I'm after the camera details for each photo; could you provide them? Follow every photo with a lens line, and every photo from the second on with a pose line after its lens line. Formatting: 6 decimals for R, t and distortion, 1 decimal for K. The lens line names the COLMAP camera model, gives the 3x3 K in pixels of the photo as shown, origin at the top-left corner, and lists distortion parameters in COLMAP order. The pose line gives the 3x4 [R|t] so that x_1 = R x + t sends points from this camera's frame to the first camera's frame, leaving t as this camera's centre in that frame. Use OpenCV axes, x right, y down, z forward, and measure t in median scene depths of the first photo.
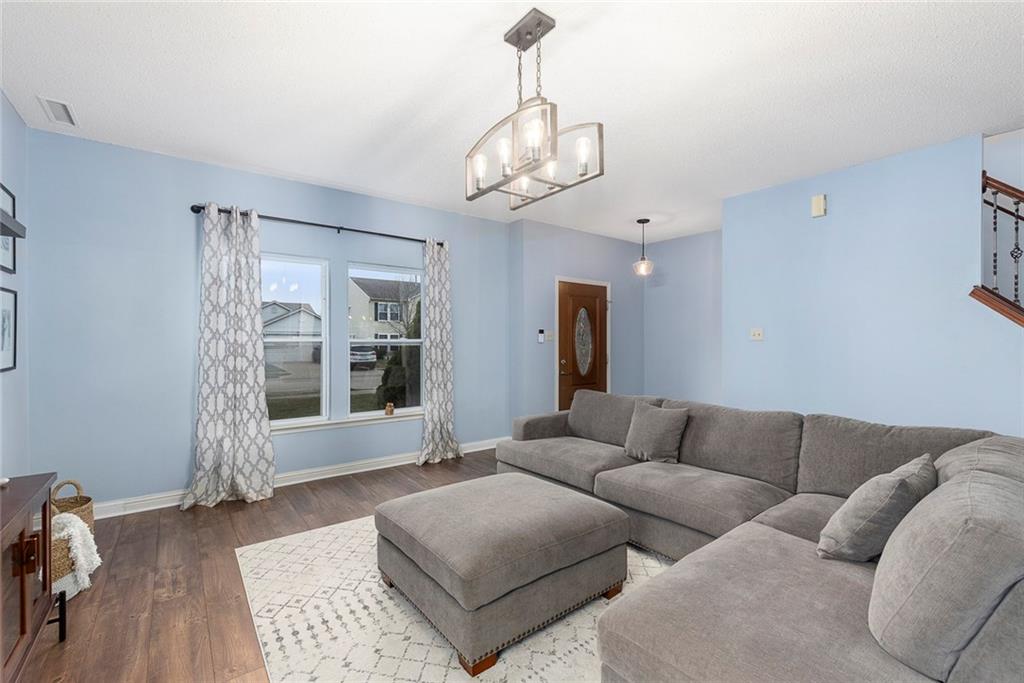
lens RADIAL K [[451.5, 0, 512.6], [0, 451.5, 348.0], [0, 0, 1]] dist [0.003578, 0.000785]
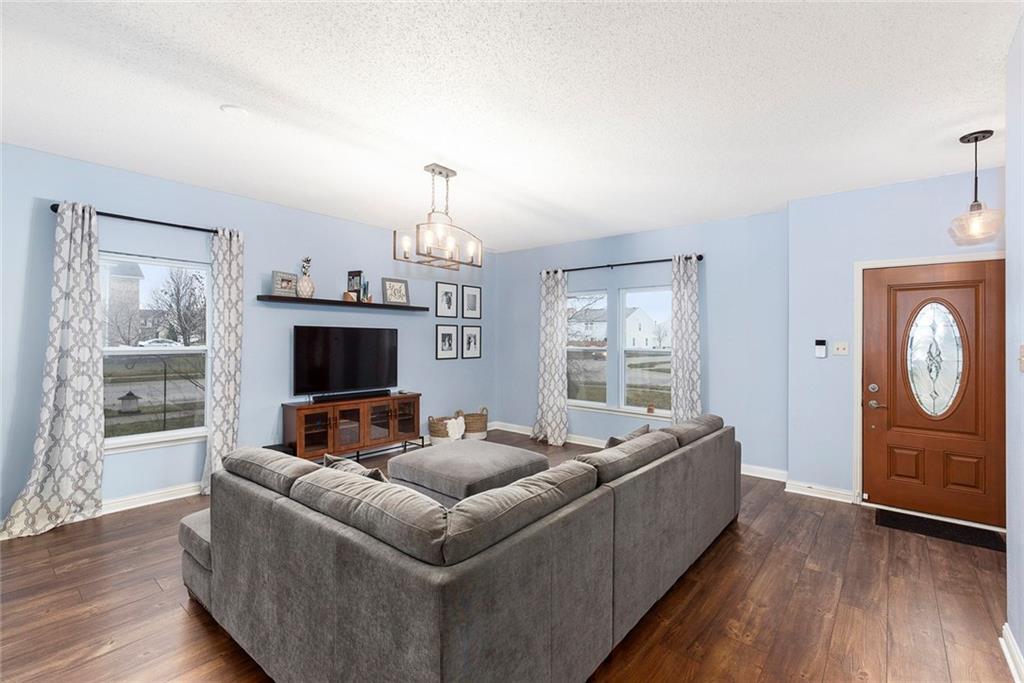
lens RADIAL K [[451.5, 0, 530.5], [0, 451.5, 351.0], [0, 0, 1]] dist [0.003578, 0.000785]
pose [[0.225606, 0.035219, -0.973582, 0.886932], [-0.018471, 0.999321, 0.031869, -0.049908], [0.974043, 0.010793, 0.226104, 0.476648]]
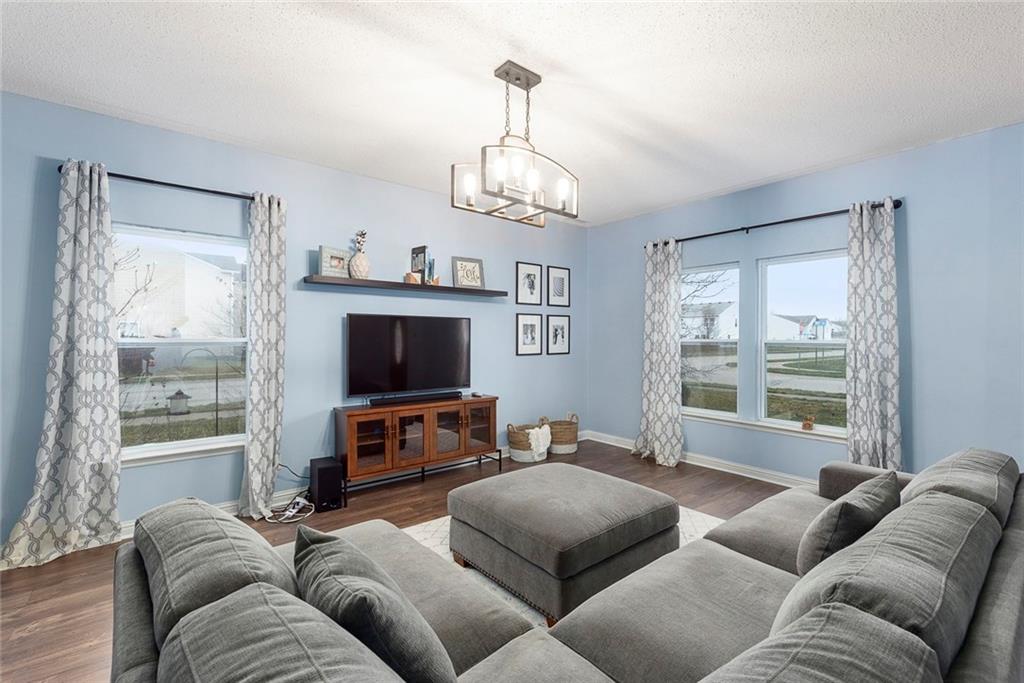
lens RADIAL K [[451.5, 0, 527.4], [0, 451.5, 348.9], [0, 0, 1]] dist [0.003578, 0.000785]
pose [[0.037722, 0.034104, -0.998706, 0.611536], [-0.010264, 0.999378, 0.033739, -0.029011], [0.999236, 0.008978, 0.038048, 0.492836]]
